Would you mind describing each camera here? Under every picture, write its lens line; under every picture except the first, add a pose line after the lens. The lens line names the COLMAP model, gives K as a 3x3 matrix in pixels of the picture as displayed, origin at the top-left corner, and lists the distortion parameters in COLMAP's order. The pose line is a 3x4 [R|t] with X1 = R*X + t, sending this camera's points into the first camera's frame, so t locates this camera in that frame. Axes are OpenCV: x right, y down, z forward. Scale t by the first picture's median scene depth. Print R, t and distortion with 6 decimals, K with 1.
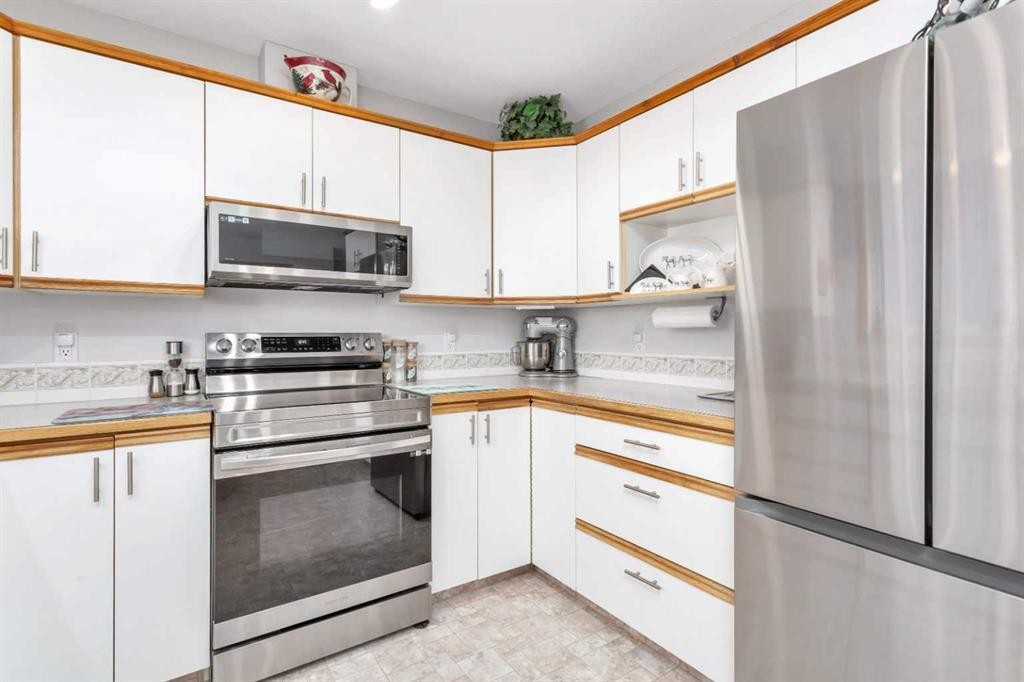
lens RADIAL K [[490.3, 0, 511.2], [0, 490.3, 332.4], [0, 0, 1]] dist [0.001077, 0.000340]
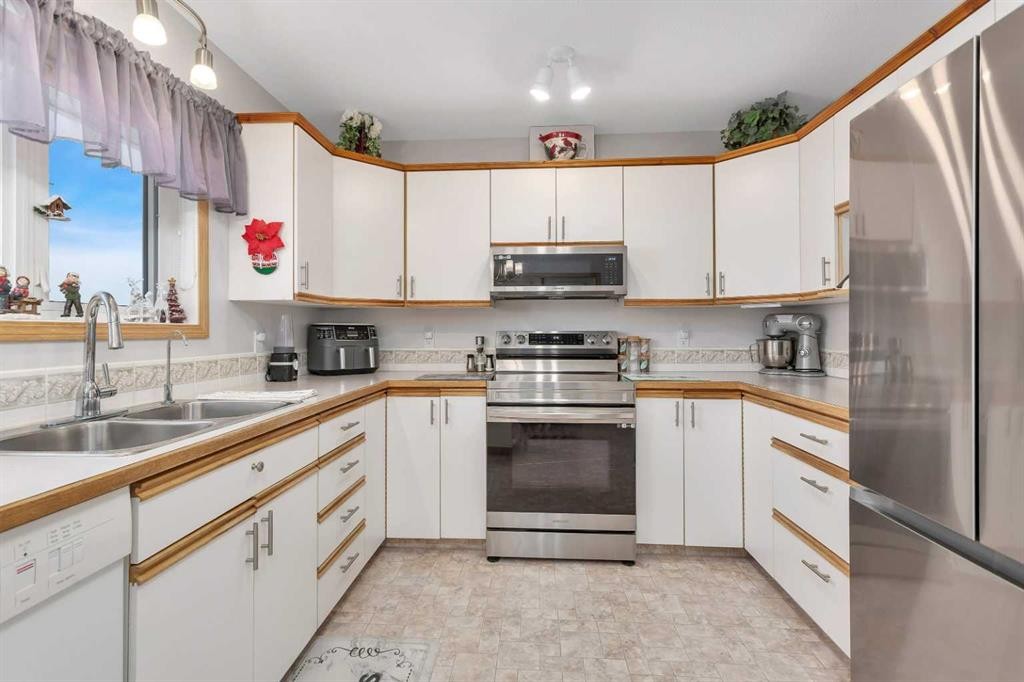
lens RADIAL K [[490.4, 0, 507.0], [0, 490.4, 328.2], [0, 0, 1]] dist [0.001320, 0.000852]
pose [[0.789741, -0.004588, -0.613423, 0.315264], [0.001874, 0.999985, -0.005067, 0.000245], [0.613438, 0.002852, 0.789738, -0.166983]]
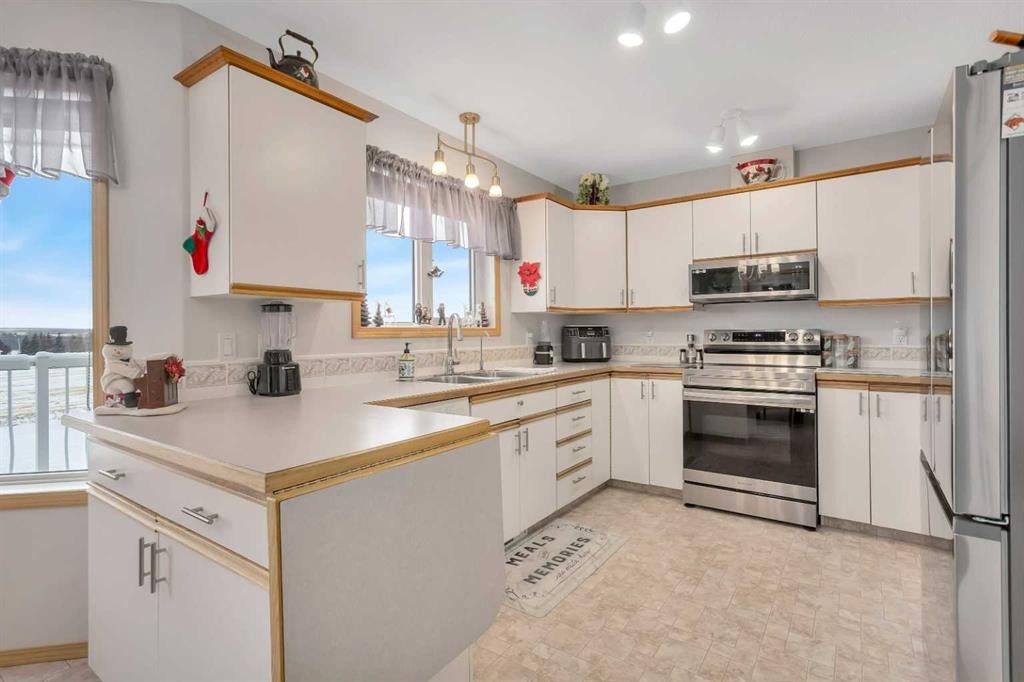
lens RADIAL K [[490.3, 0, 511.2], [0, 490.3, 332.4], [0, 0, 1]] dist [0.001077, 0.000340]
pose [[0.358506, -0.001224, -0.933527, 0.789815], [0.010132, 0.999945, 0.002580, -0.001617], [0.933472, -0.010383, 0.358499, -0.315796]]
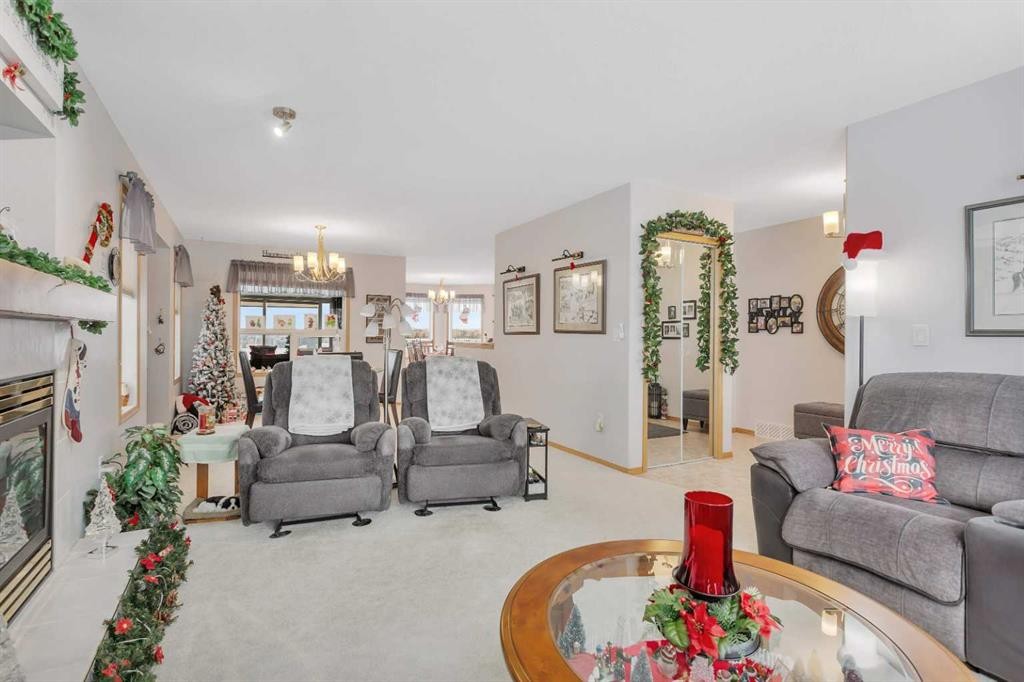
lens RADIAL K [[490.3, 0, 511.2], [0, 490.3, 332.4], [0, 0, 1]] dist [0.001077, 0.000340]
pose [[-0.096517, -0.013180, -0.995244, 5.273709], [0.004343, 0.999897, -0.013663, 0.049847], [0.995322, -0.005641, -0.096450, 0.193242]]
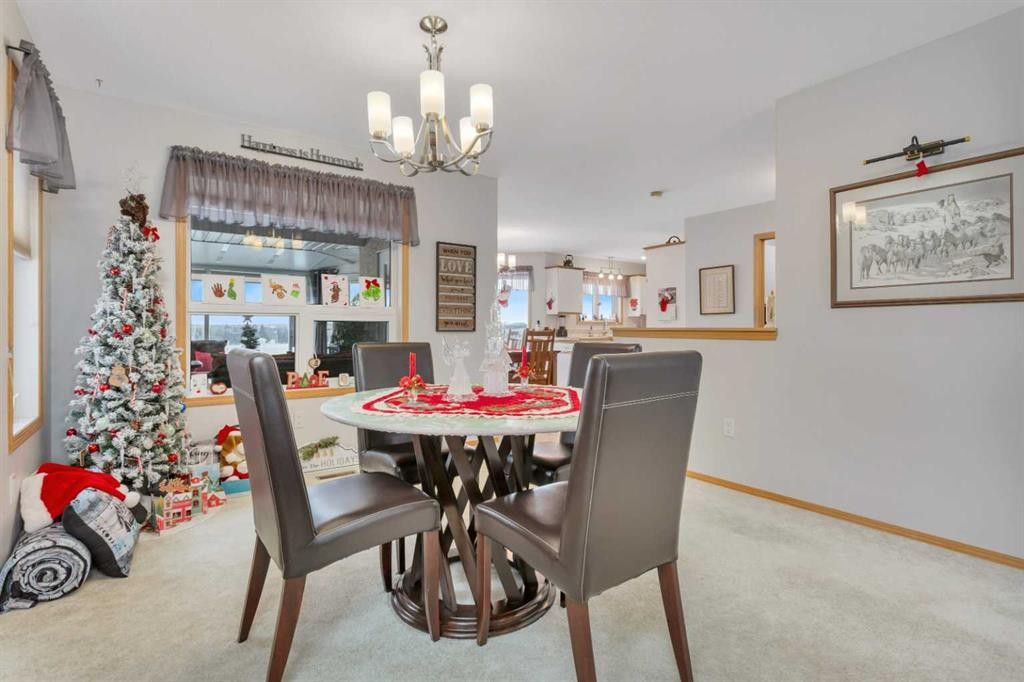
lens RADIAL K [[490.3, 0, 511.2], [0, 490.3, 332.4], [0, 0, 1]] dist [0.001077, 0.000340]
pose [[0.031244, 0.004510, -0.999502, 3.782573], [0.000127, 0.999990, 0.004516, 0.062474], [0.999512, -0.000268, 0.031243, -0.947653]]
